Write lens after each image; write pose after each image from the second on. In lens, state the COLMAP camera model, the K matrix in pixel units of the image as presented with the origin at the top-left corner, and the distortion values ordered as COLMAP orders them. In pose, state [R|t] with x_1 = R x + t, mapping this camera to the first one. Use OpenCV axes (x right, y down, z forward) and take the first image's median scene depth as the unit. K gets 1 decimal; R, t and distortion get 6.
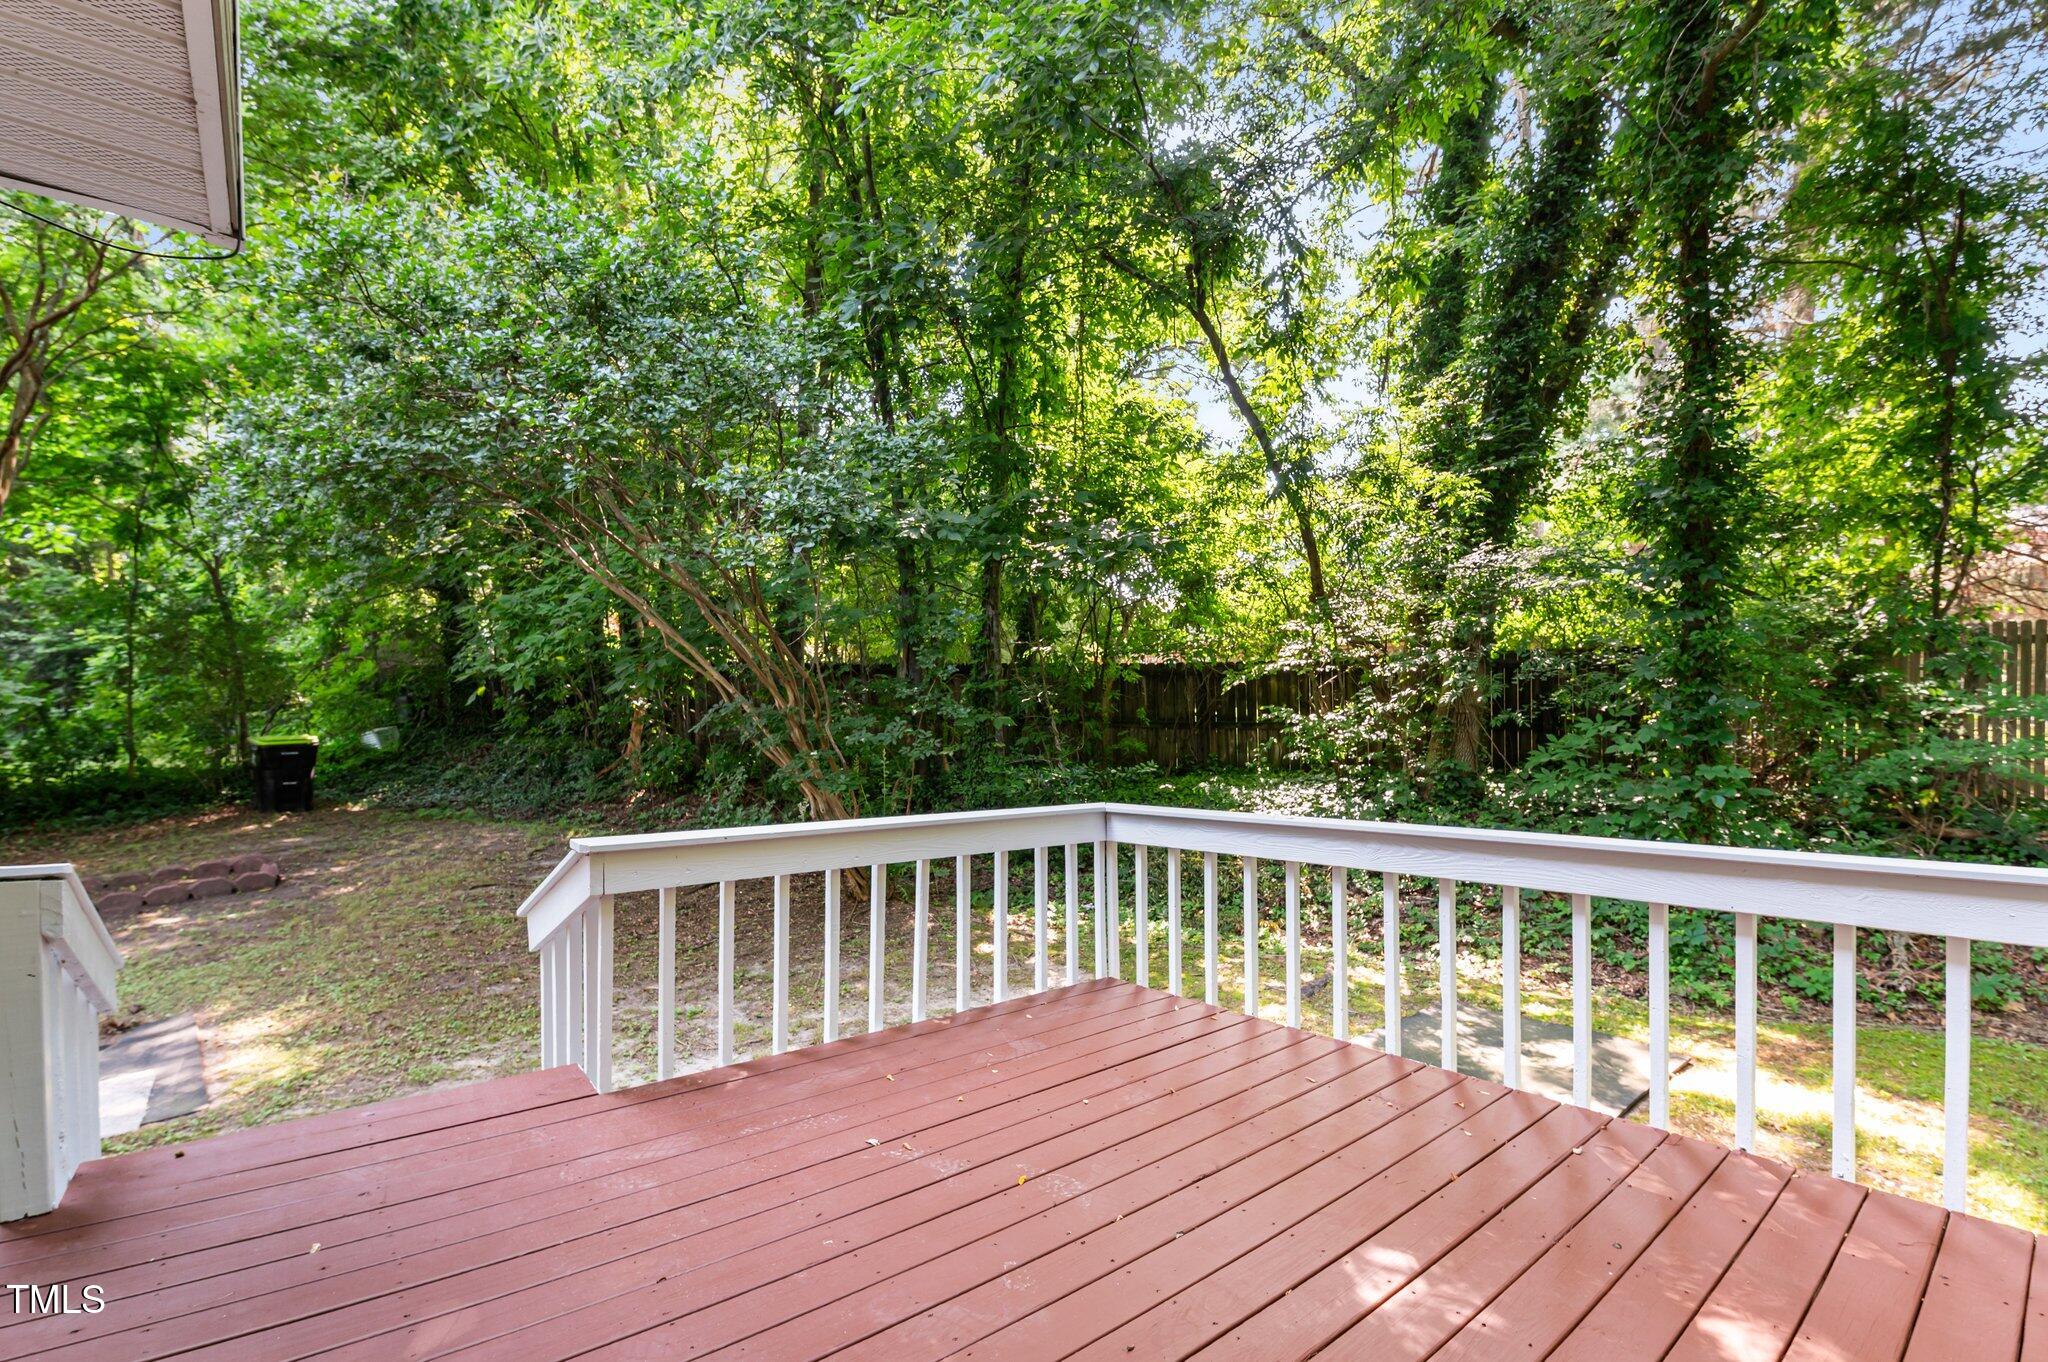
lens RADIAL K [[906.1, 0, 1018.3], [0, 906.1, 737.3], [0, 0, 1]] dist [0.000774, -0.000024]
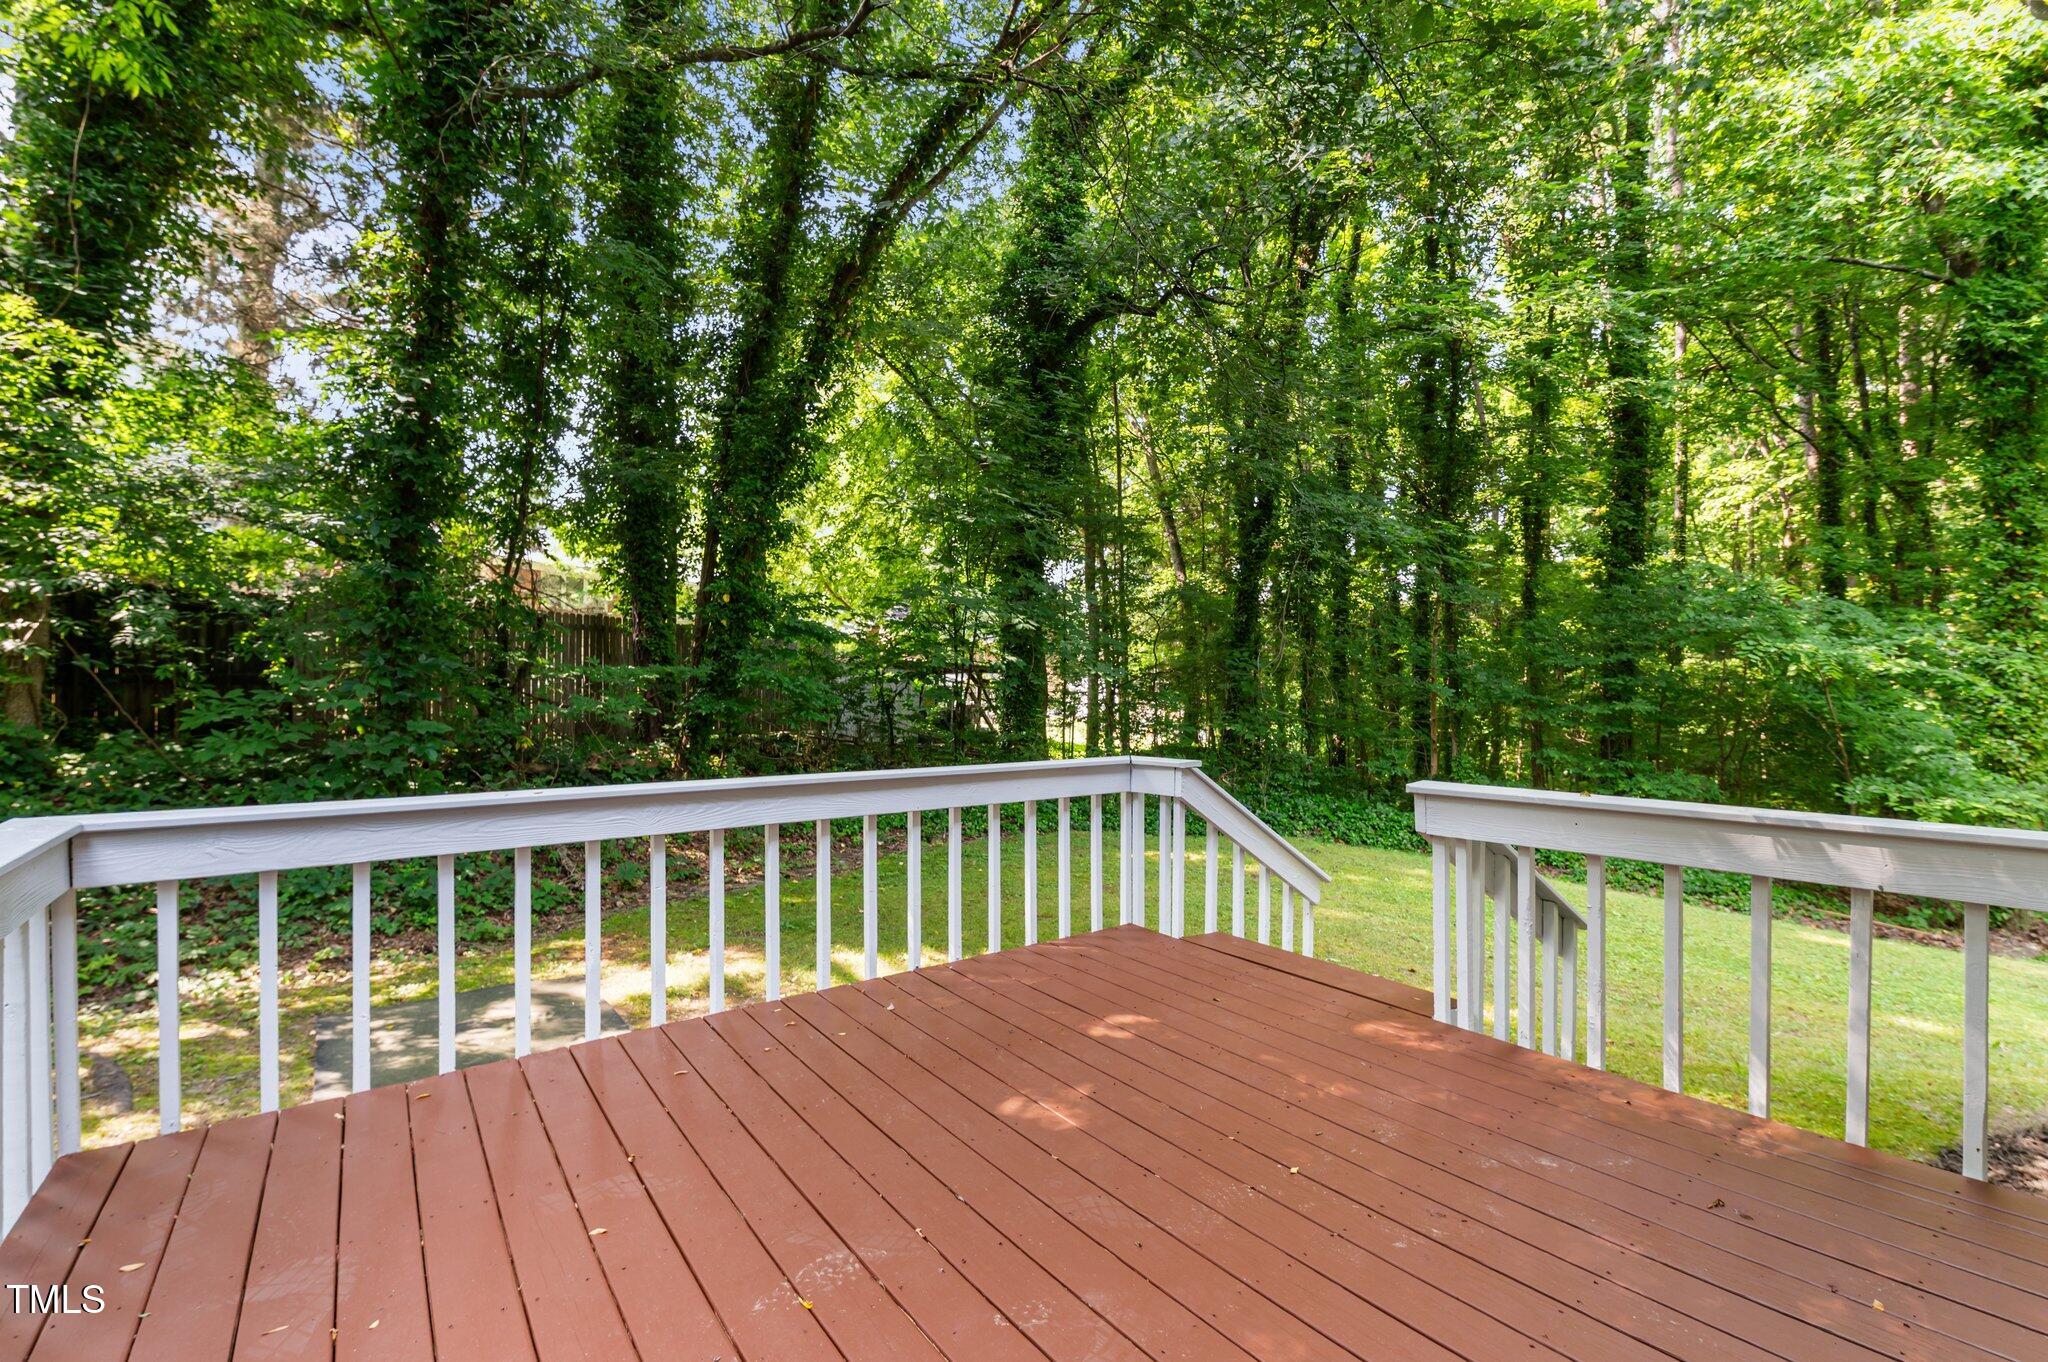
lens RADIAL K [[901.9, 0, 1021.2], [0, 901.9, 675.2], [0, 0, 1]] dist [0.000019, -0.000617]
pose [[0.039872, 0.020484, 0.998995, -0.340573], [-0.000901, 0.999790, -0.020464, -0.000972], [-0.999204, -0.000084, 0.039882, 0.368147]]
